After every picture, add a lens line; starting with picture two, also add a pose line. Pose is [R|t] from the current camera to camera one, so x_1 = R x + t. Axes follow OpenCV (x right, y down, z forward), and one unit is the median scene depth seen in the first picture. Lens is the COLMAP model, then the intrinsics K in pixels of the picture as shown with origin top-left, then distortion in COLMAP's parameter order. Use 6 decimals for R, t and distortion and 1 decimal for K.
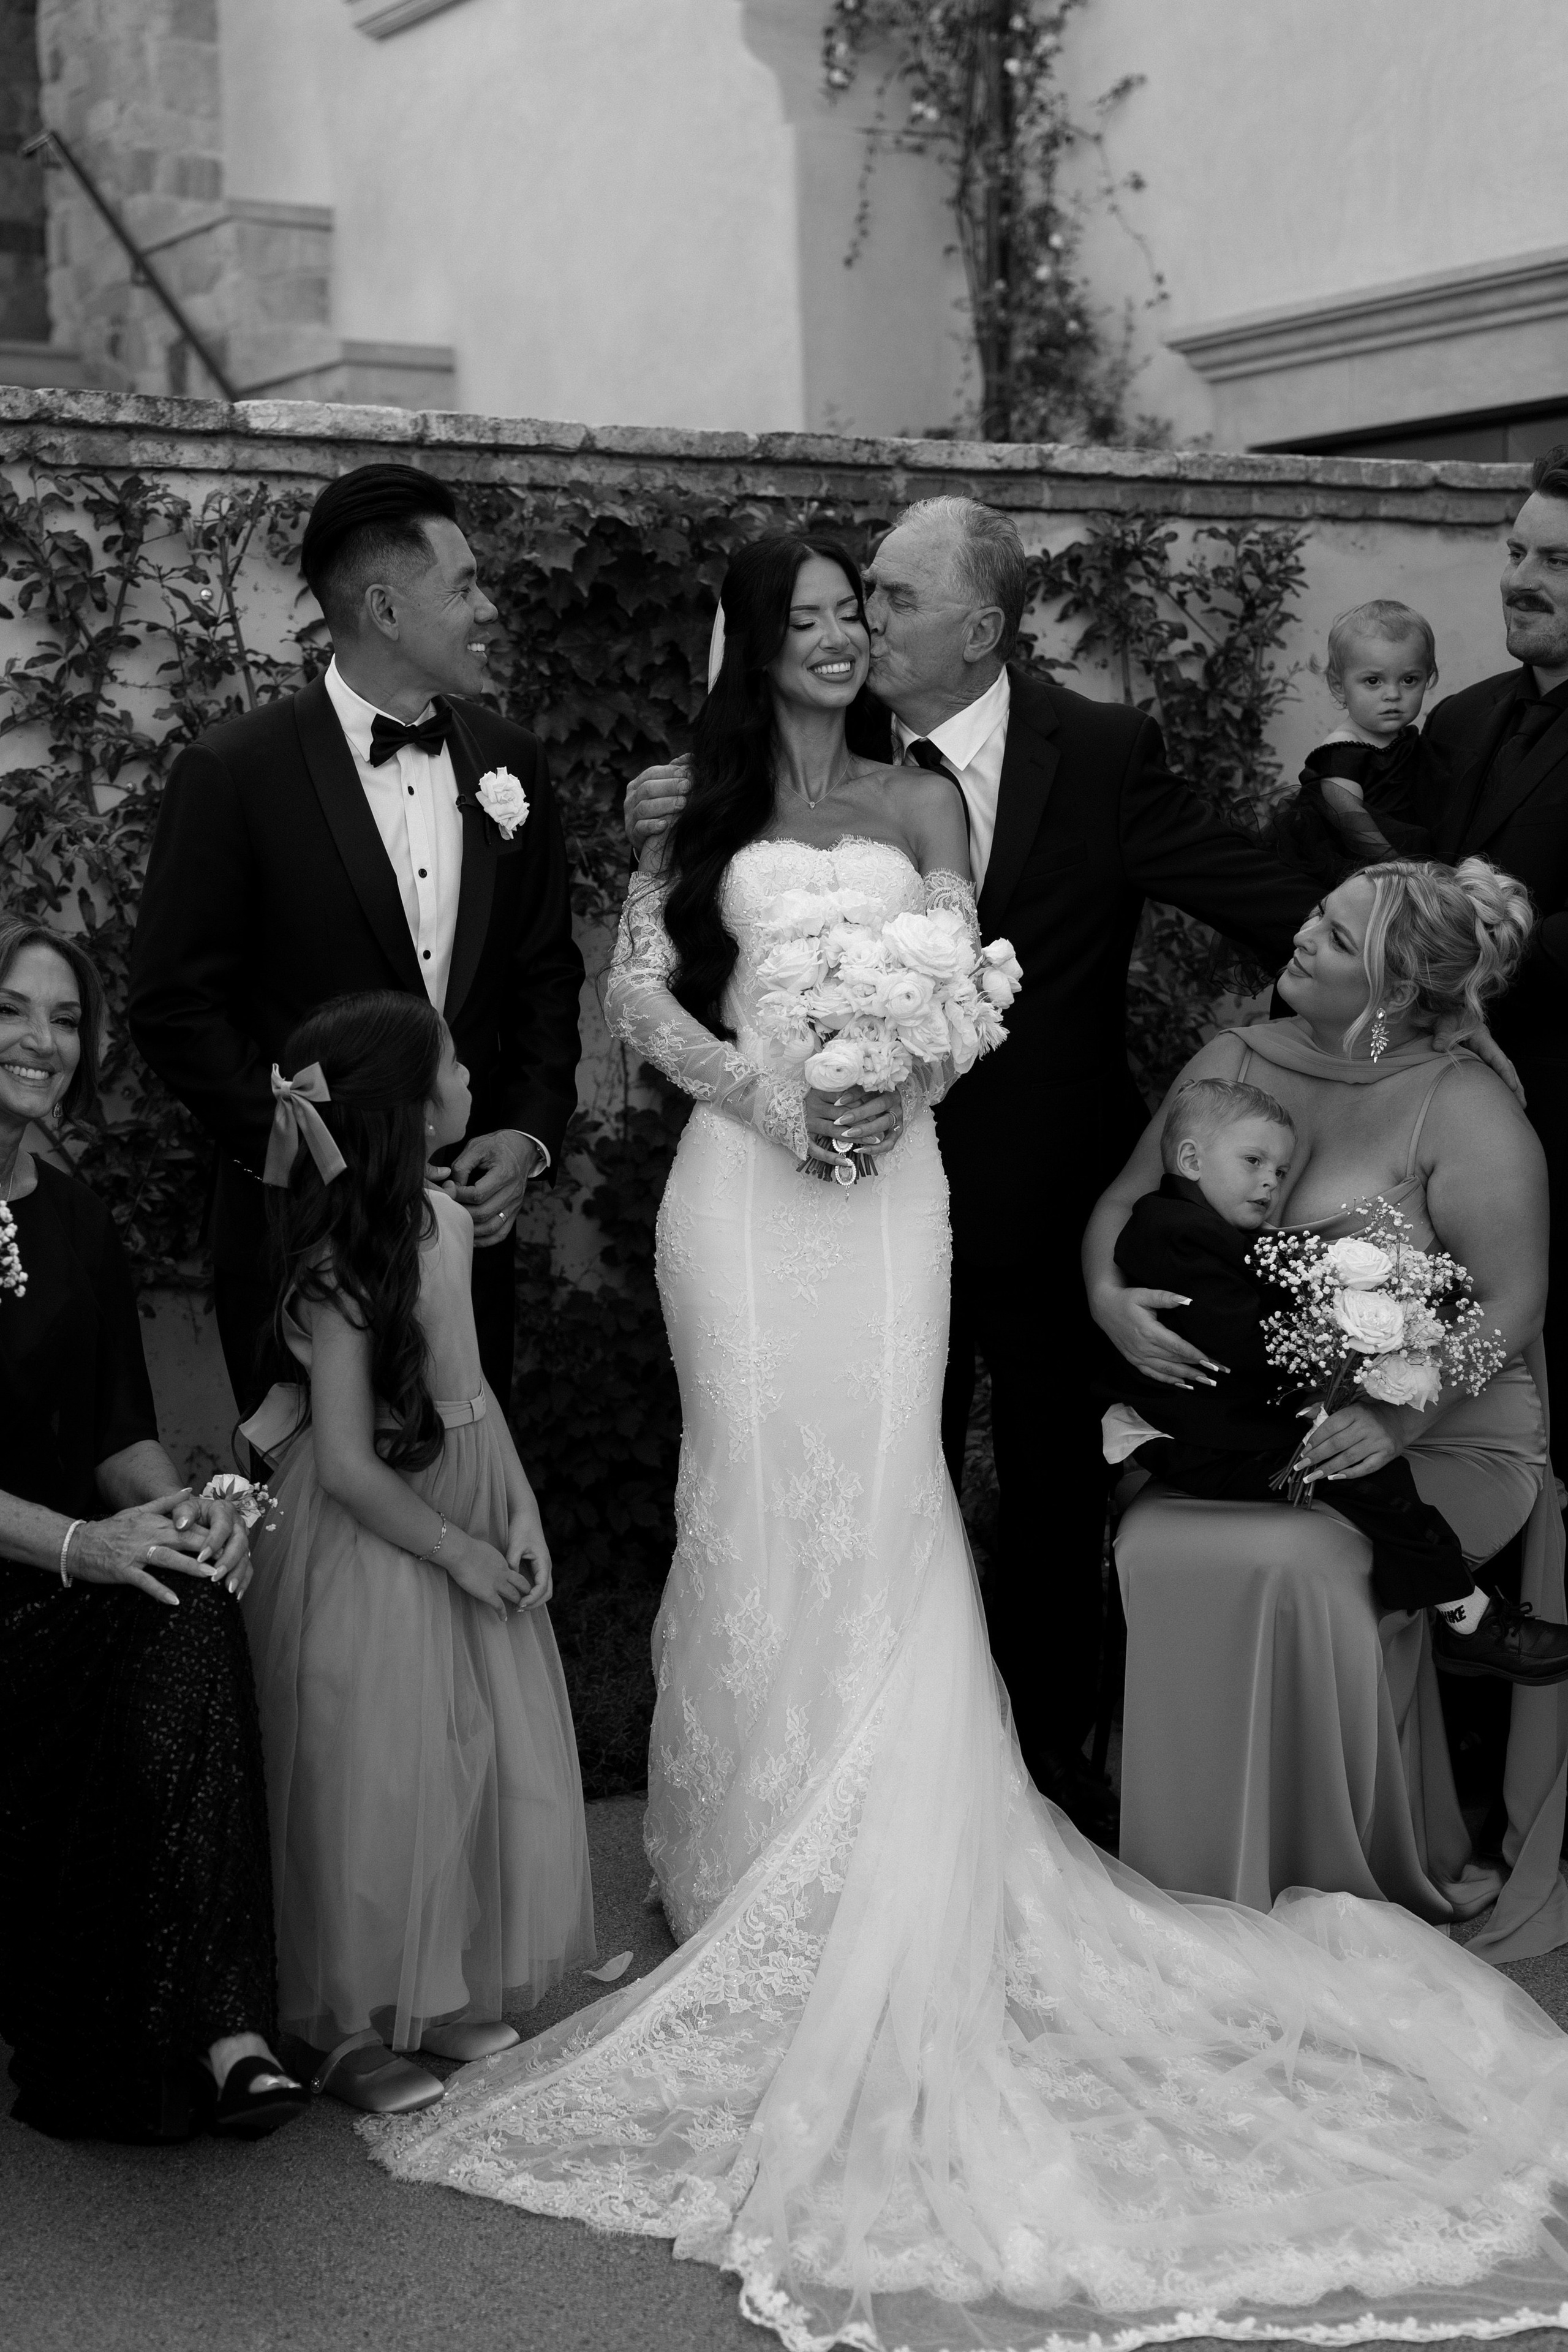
lens RADIAL K [[3374.7, 0, 798.0], [0, 3374.7, 1198.7], [0, 0, 1]] dist [0.149665, 0.000000]
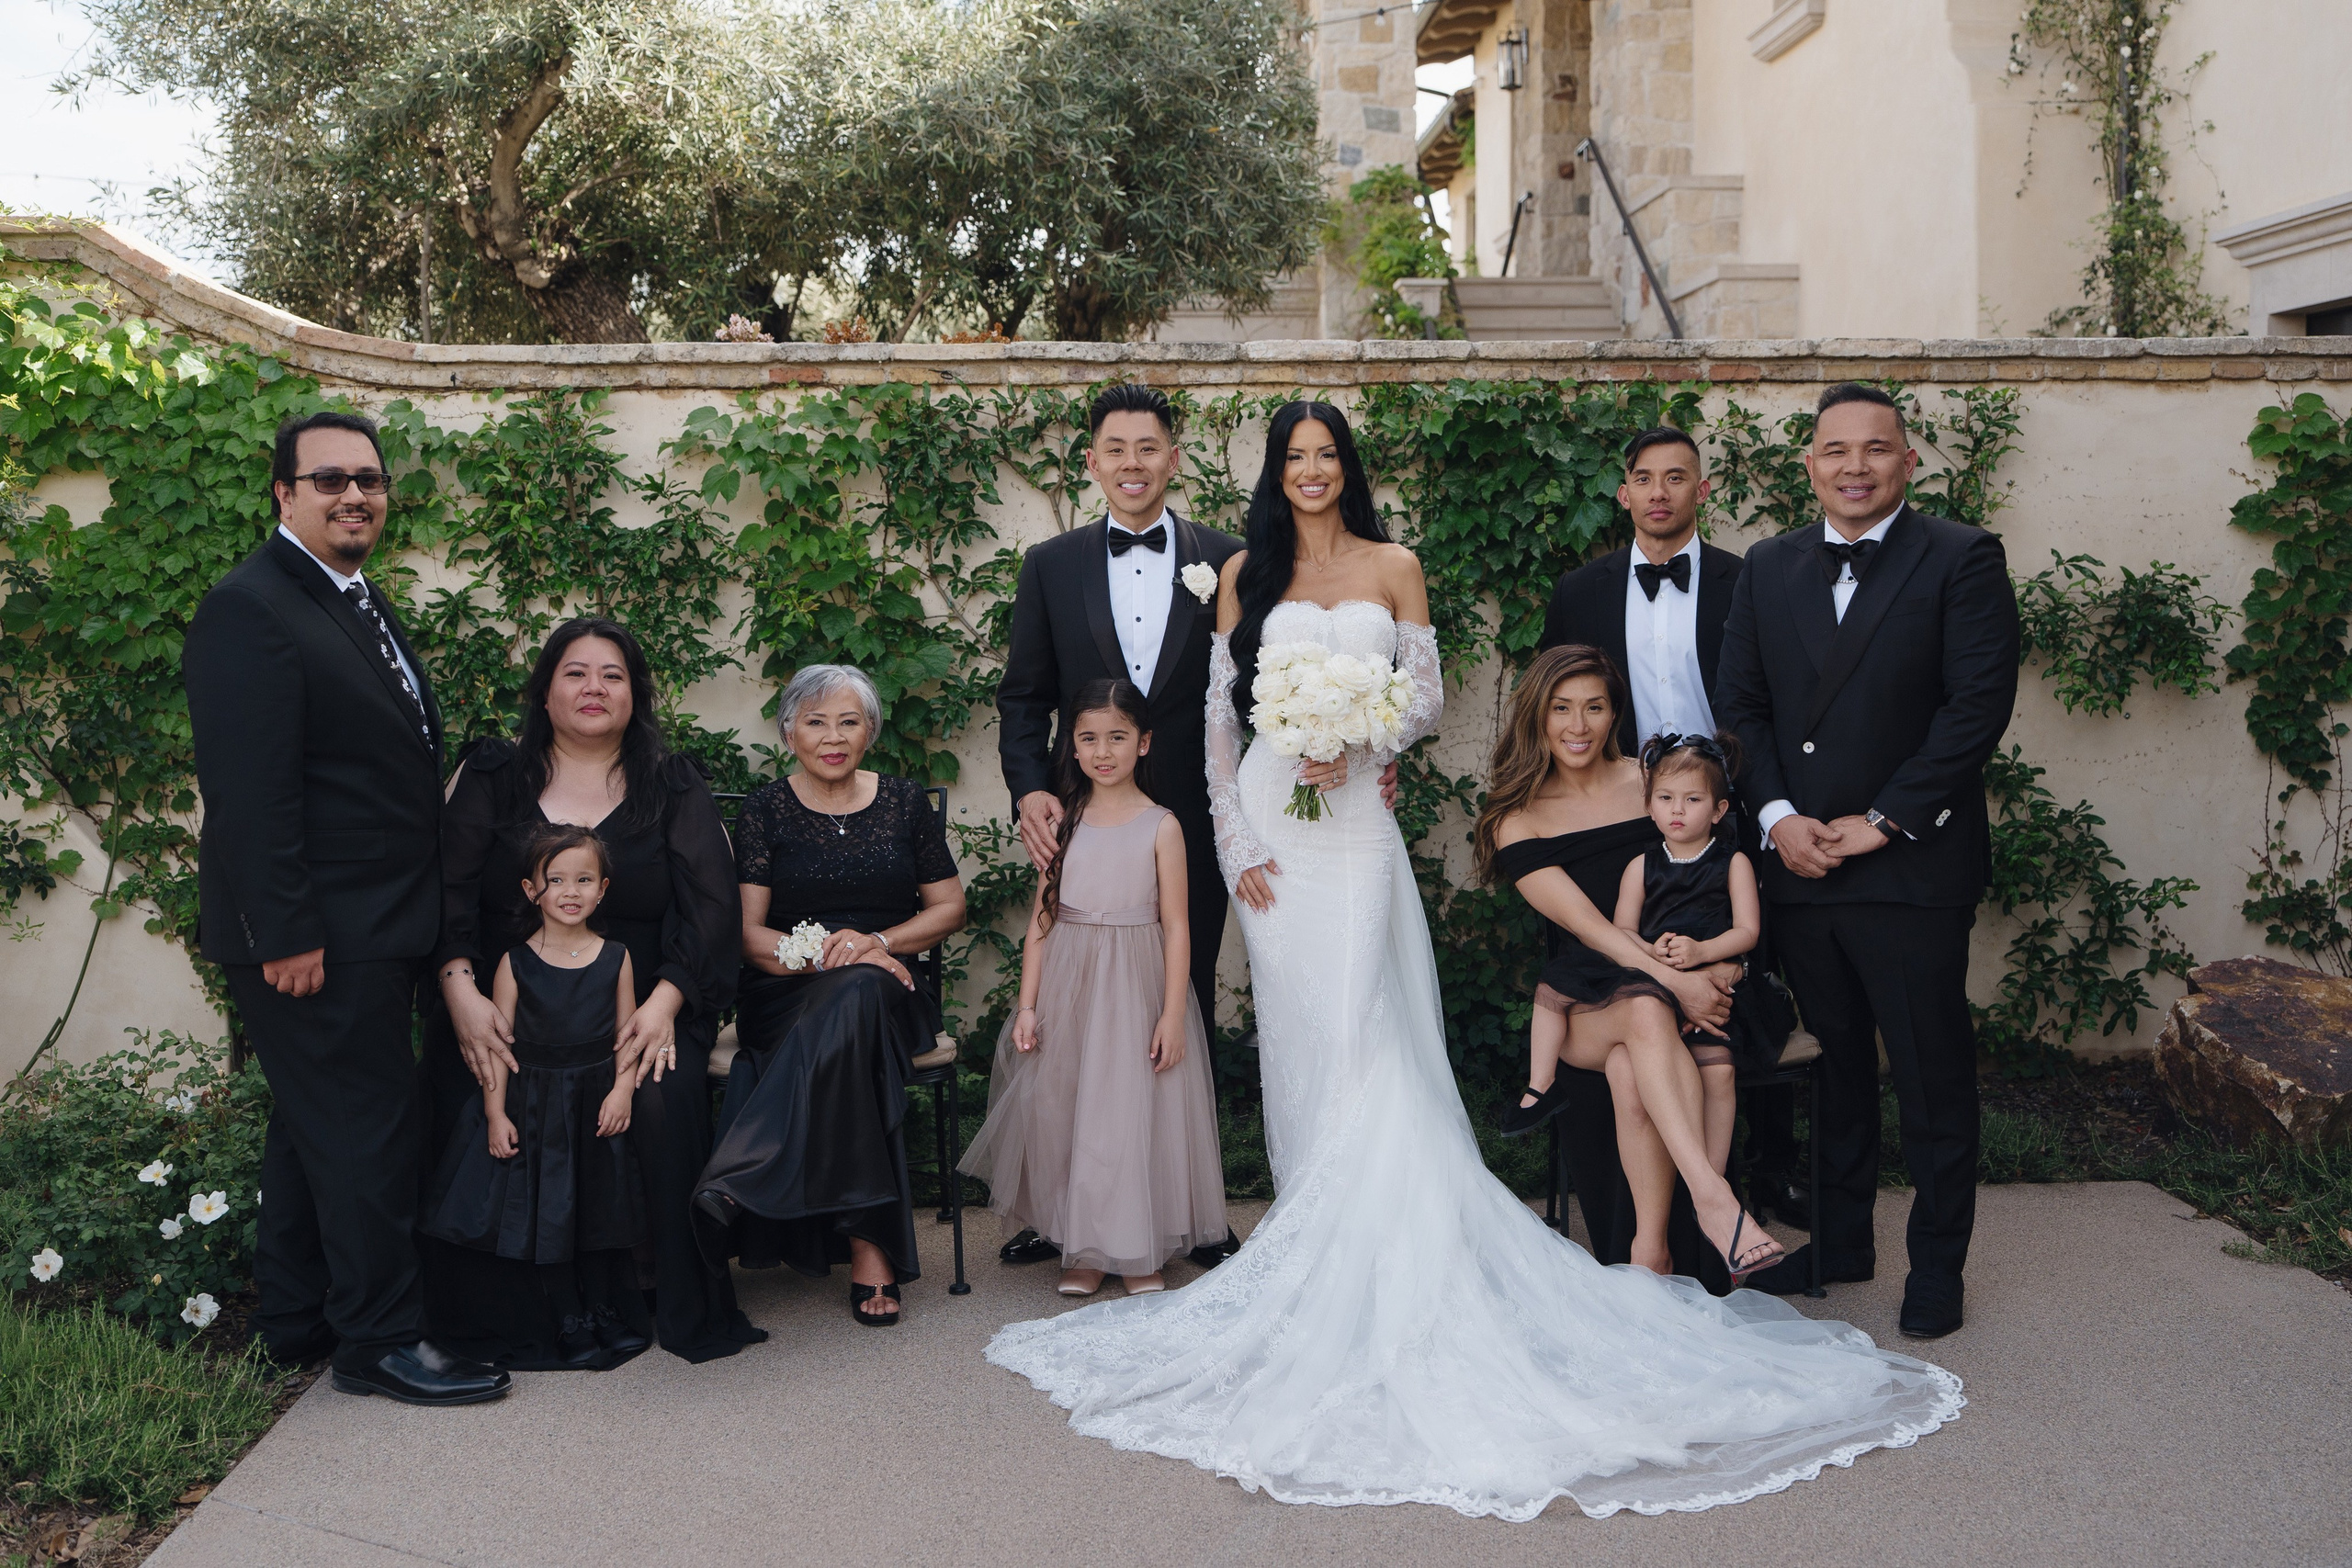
lens RADIAL K [[2384.4, 0, 1234.5], [0, 2384.4, 812.2], [0, 0, 1]] dist [-0.001060, 0.000000]
pose [[0.897680, 0.043529, -0.438493, 0.322914], [-0.049904, 0.998749, -0.003018, 0.000187], [0.437813, 0.024592, 0.898729, -0.041382]]
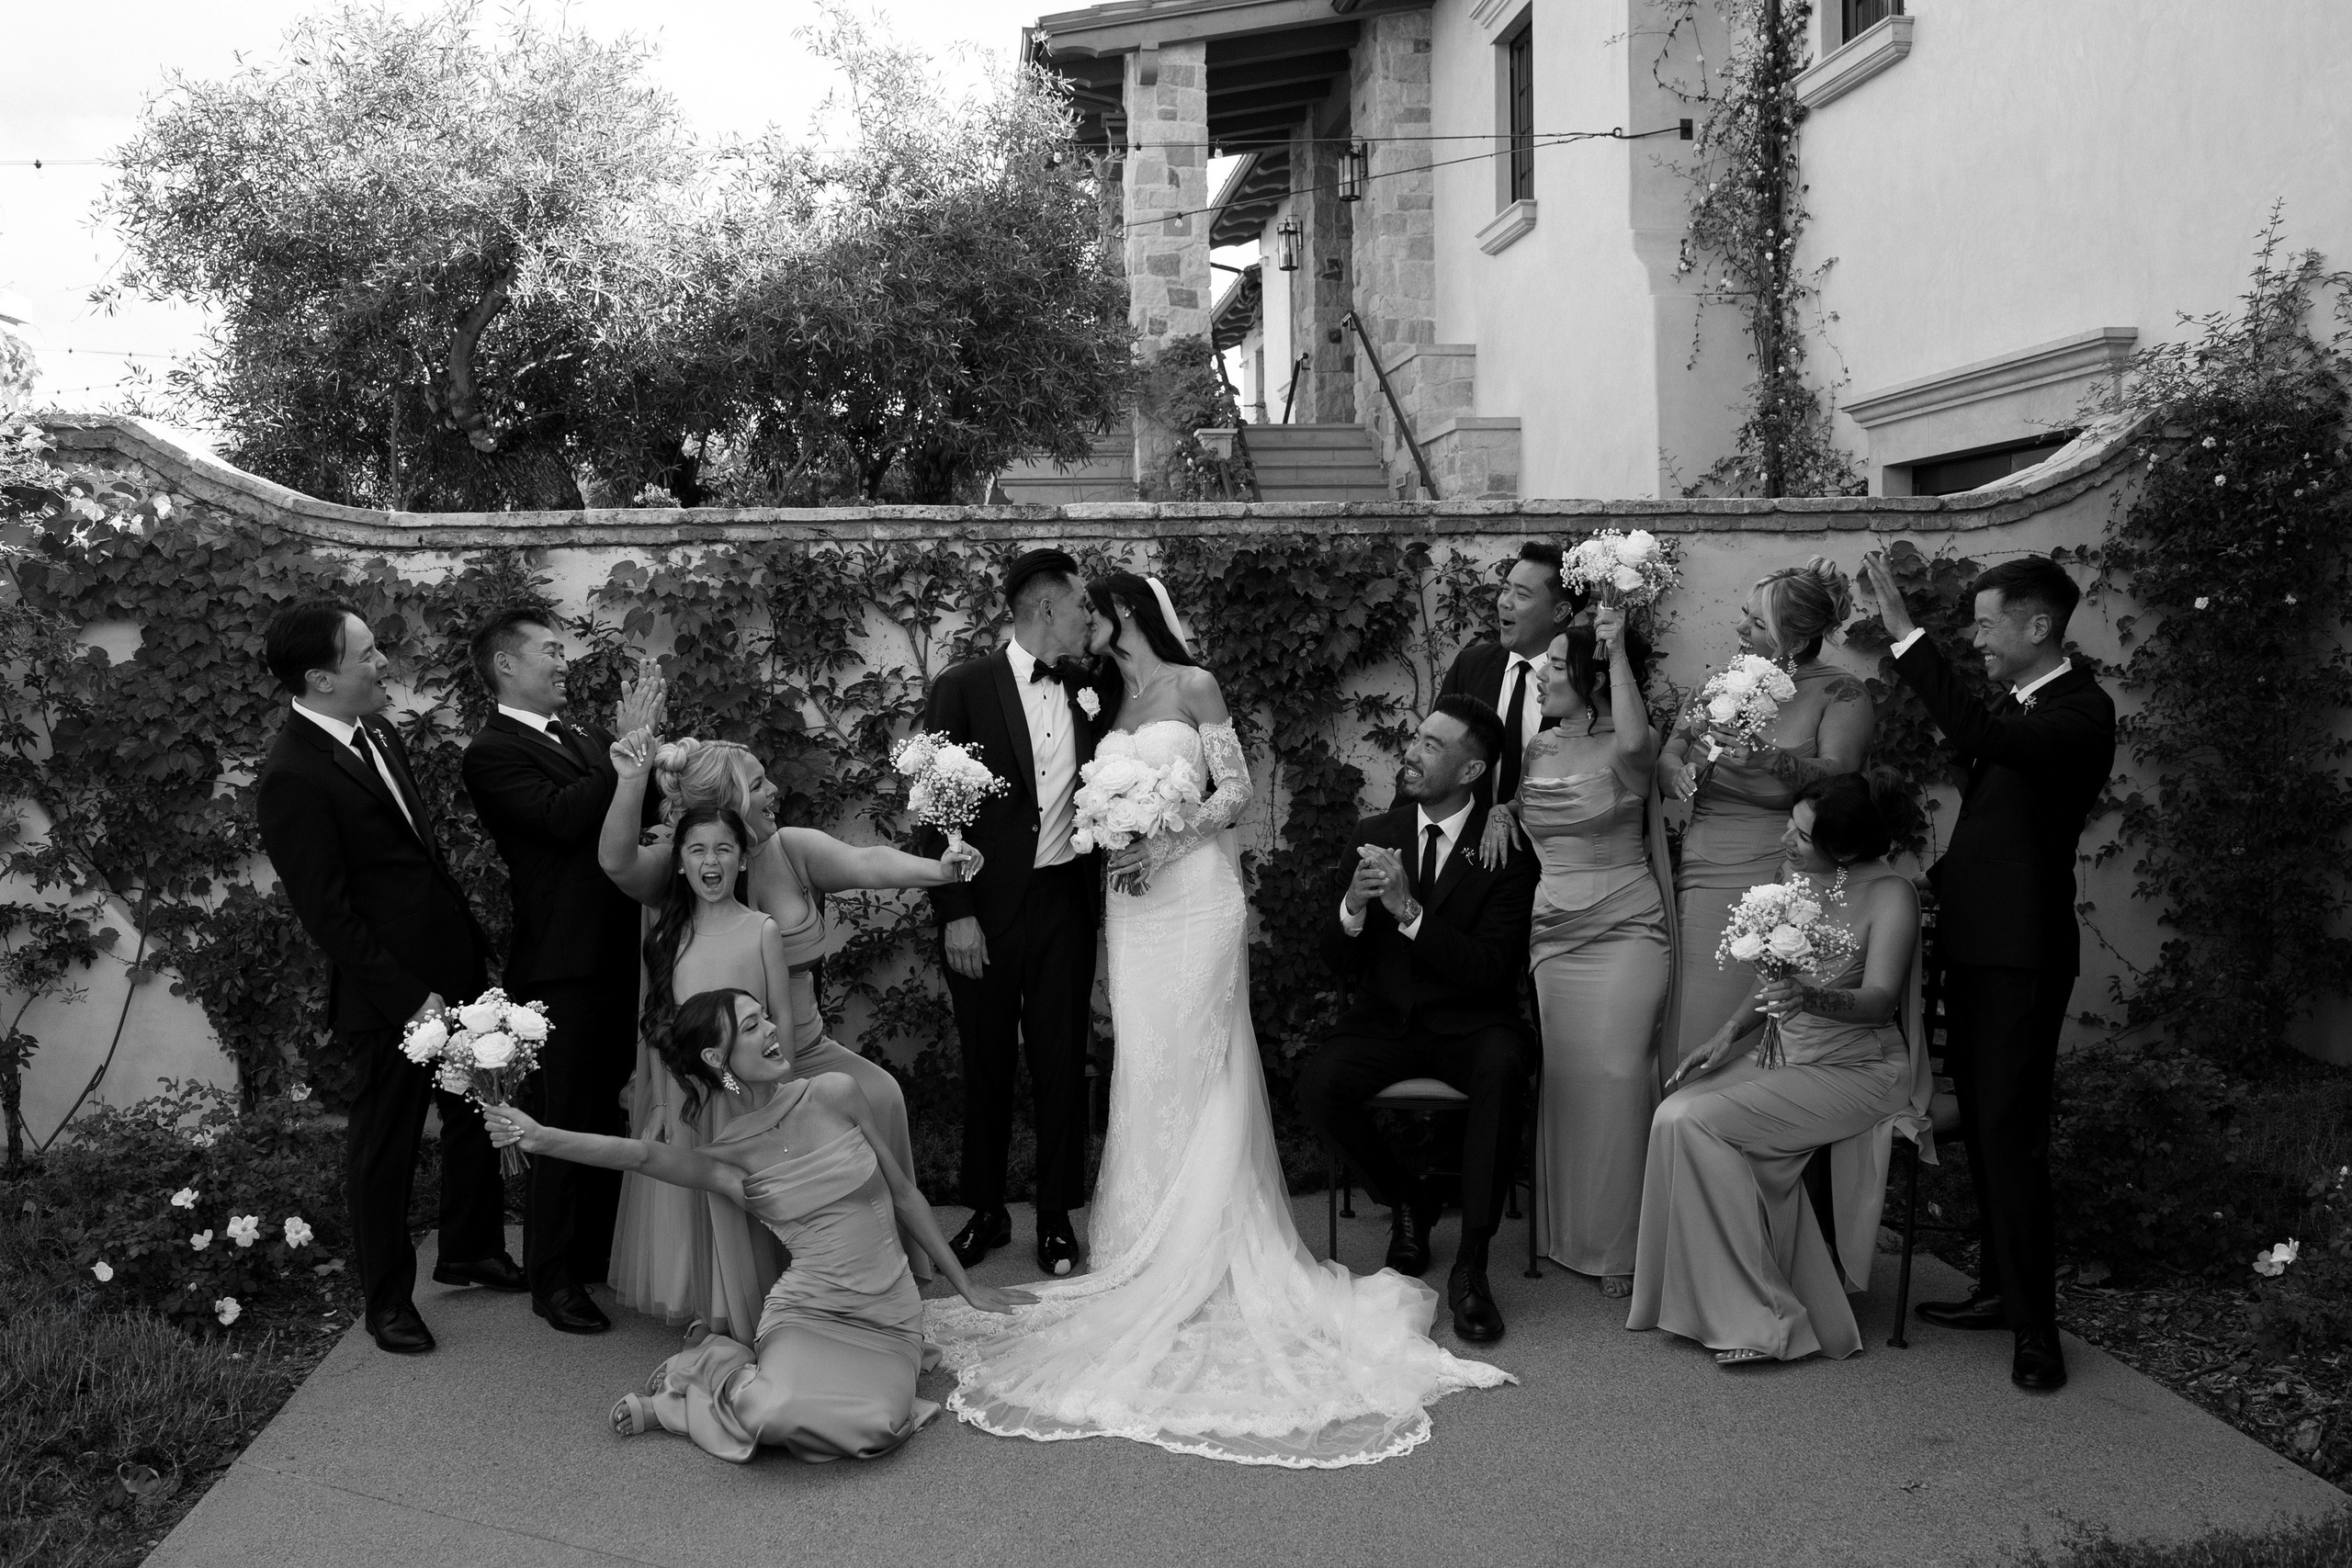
lens RADIAL K [[1996.2, 0, 1173.1], [0, 1996.2, 810.0], [0, 0, 1]] dist [-0.046099, -0.008723]
pose [[0.918608, 0.022853, -0.394508, 0.346463], [-0.036296, 0.998986, -0.026646, -0.016591], [0.393499, 0.038797, 0.918506, -0.072347]]
